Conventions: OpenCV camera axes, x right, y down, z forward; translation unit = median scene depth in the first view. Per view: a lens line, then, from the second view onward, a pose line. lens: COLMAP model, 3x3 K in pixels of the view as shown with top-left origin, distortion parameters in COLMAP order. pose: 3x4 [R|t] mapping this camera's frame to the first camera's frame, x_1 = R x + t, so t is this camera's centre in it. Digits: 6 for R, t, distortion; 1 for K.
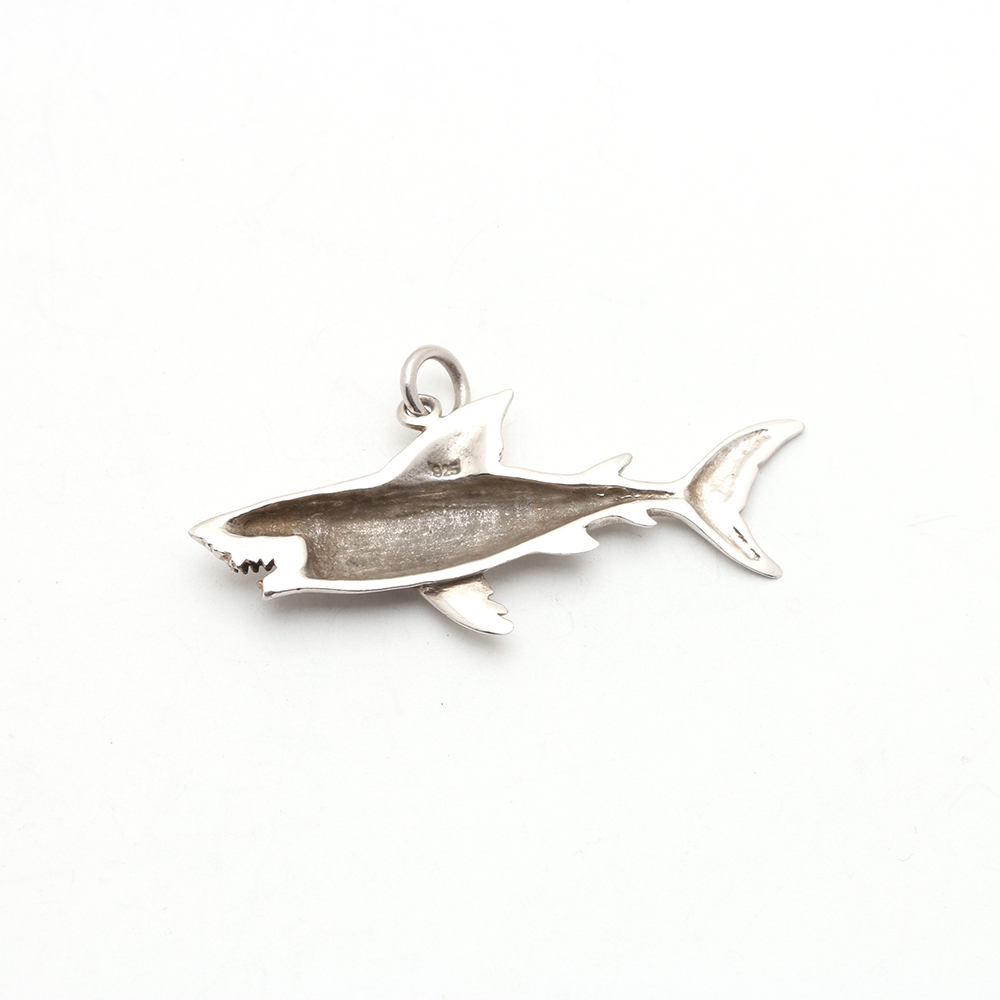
lens RADIAL K [[3346.9, 0, 500.6], [0, 3346.9, 500.9], [0, 0, 1]] dist [-0.069228, 0.000000]
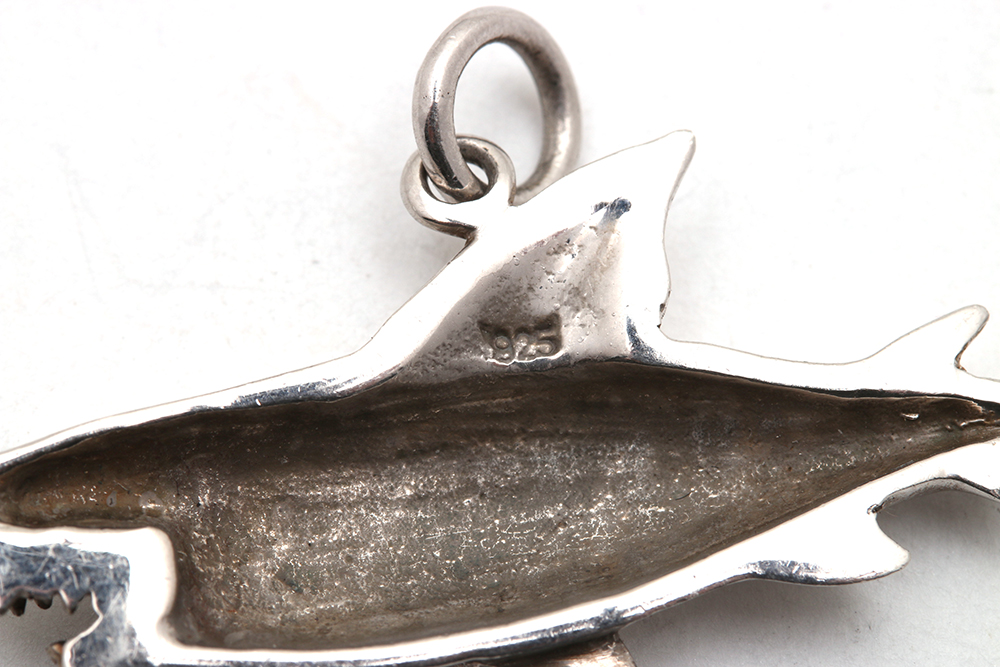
lens RADIAL K [[4521.9, 0, 498.7], [0, 4521.9, 333.3], [0, 0, 1]] dist [-0.150538, 0.000000]
pose [[0.999145, 0.023724, 0.033871, -0.037766], [-0.029536, 0.982668, 0.183009, -0.108960], [-0.028943, -0.183853, 0.982528, 0.472374]]
